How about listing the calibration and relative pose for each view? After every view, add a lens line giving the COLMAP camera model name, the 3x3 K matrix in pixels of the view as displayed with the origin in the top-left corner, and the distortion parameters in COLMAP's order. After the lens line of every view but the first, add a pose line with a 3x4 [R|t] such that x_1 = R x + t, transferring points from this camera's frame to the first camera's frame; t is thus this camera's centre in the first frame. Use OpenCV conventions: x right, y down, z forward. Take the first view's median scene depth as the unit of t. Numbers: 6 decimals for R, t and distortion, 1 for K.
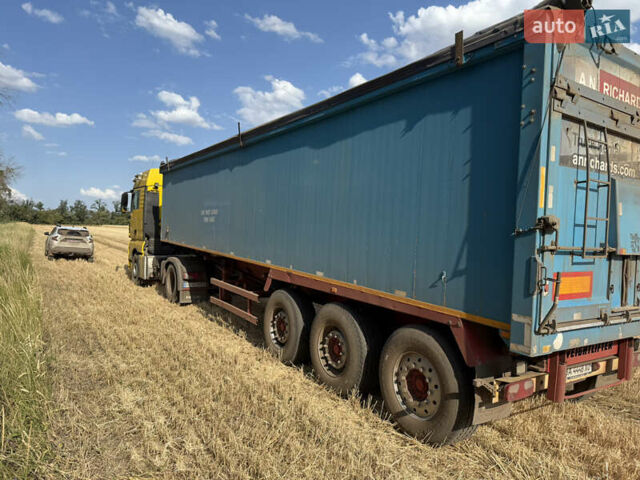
lens RADIAL K [[418.1, 0, 296.2], [0, 418.1, 235.0], [0, 0, 1]] dist [0.035100, -0.043698]
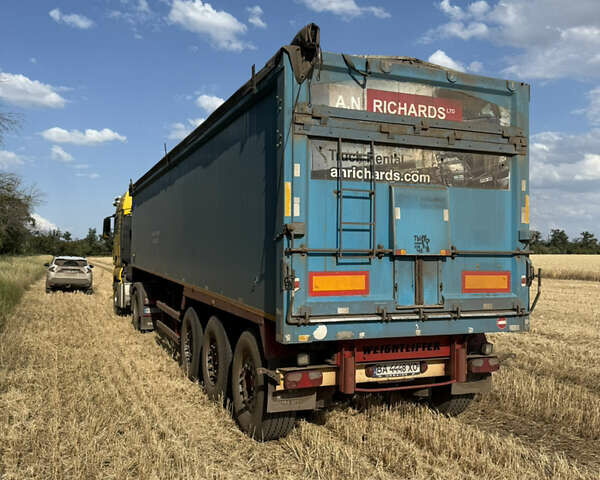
lens RADIAL K [[535.5, 0, 300.0], [0, 535.5, 240.0], [0, 0, 1]] dist [0.096677, -0.182079]
pose [[0.984717, -0.040500, -0.169385, 0.178526], [0.033564, 0.998485, -0.043610, 0.014005], [0.170895, 0.037258, 0.984585, -0.097013]]
